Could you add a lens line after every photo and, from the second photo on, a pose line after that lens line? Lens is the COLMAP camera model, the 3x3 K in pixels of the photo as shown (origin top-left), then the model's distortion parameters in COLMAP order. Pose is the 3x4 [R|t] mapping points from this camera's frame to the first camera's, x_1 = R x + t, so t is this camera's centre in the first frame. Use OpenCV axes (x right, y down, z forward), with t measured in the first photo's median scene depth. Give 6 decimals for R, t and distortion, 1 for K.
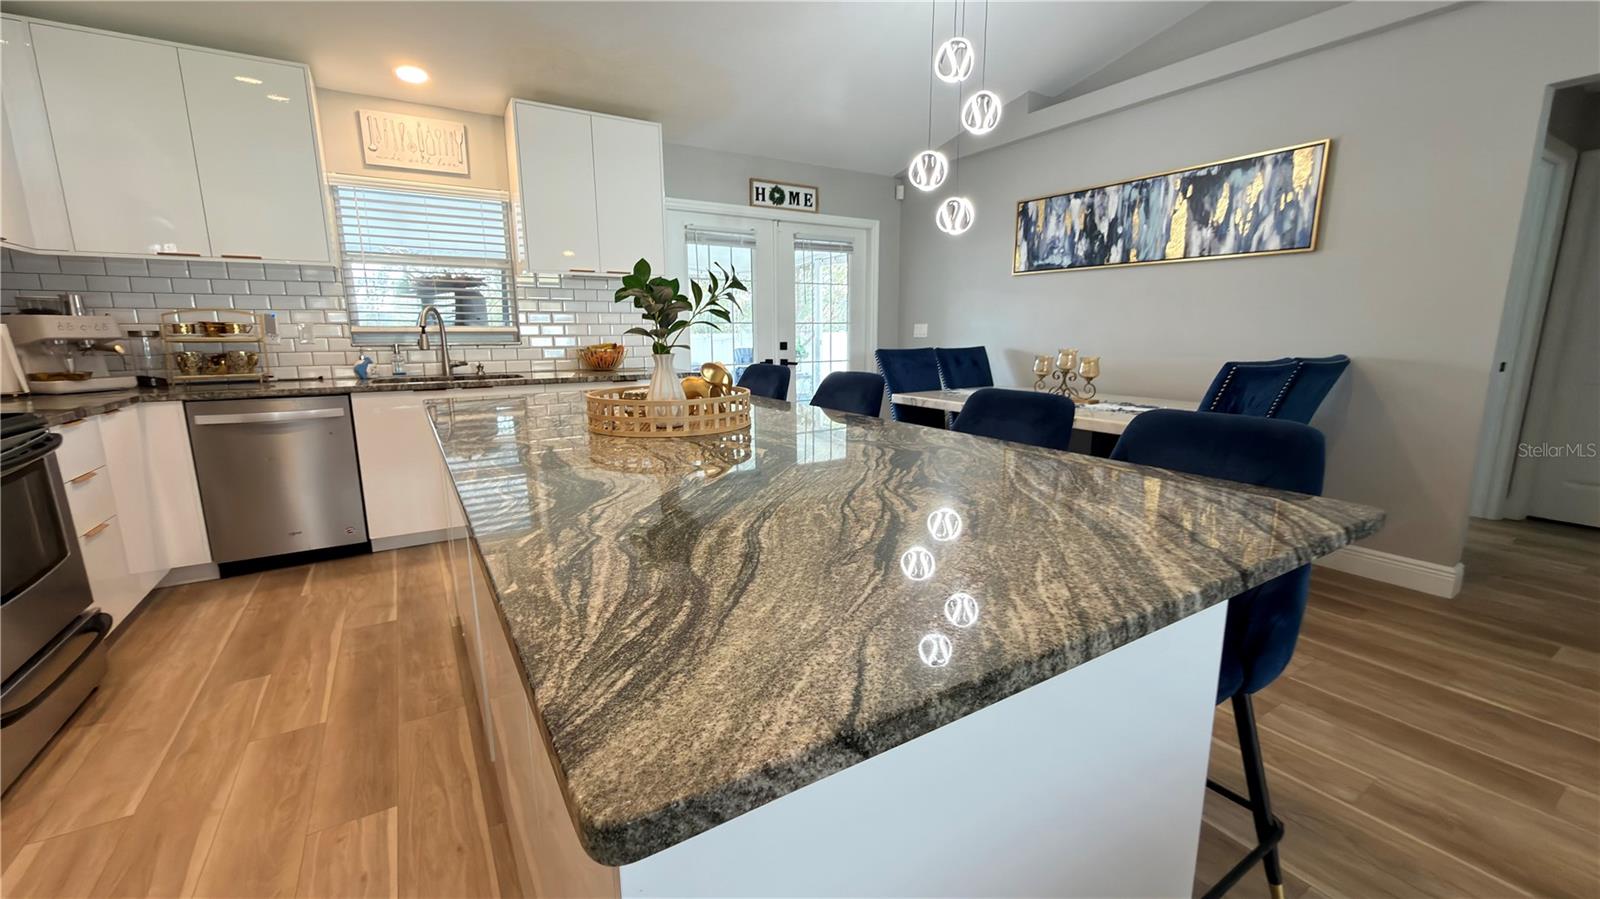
lens RADIAL K [[639.1, 0, 799.1], [0, 639.1, 450.5], [0, 0, 1]] dist [0.000757, -0.000083]
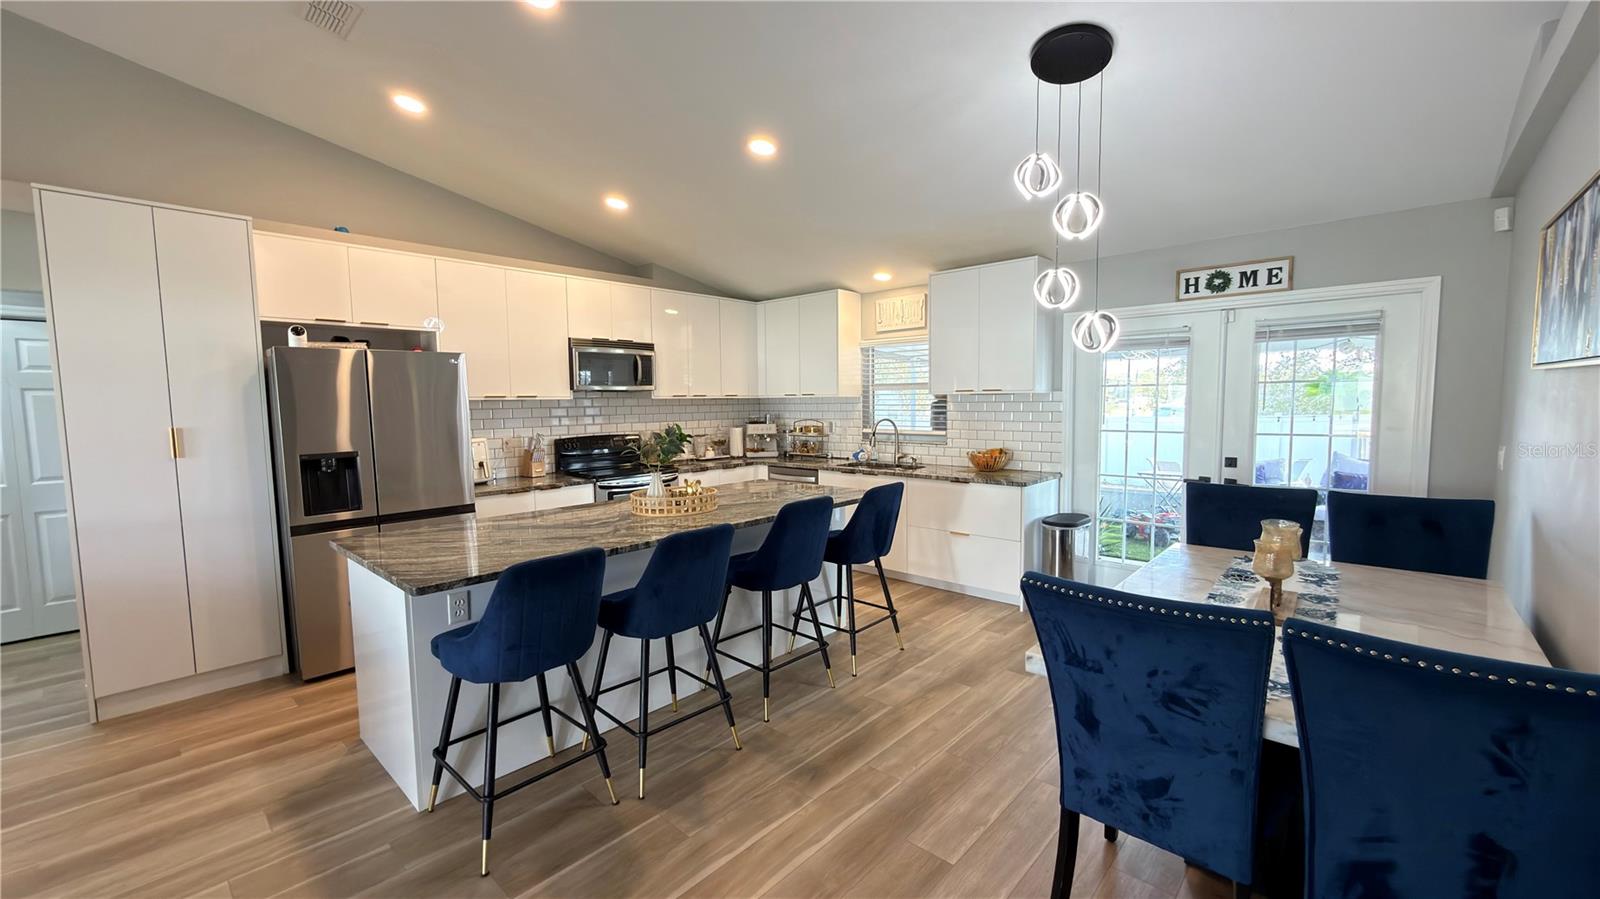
lens RADIAL K [[639.1, 0, 801.3], [0, 639.1, 451.5], [0, 0, 1]] dist [0.000757, -0.000083]
pose [[0.267869, 0.078581, -0.960245, 0.862352], [-0.165582, 0.985594, 0.034465, -0.170882], [0.949120, 0.149767, 0.277021, 0.411268]]
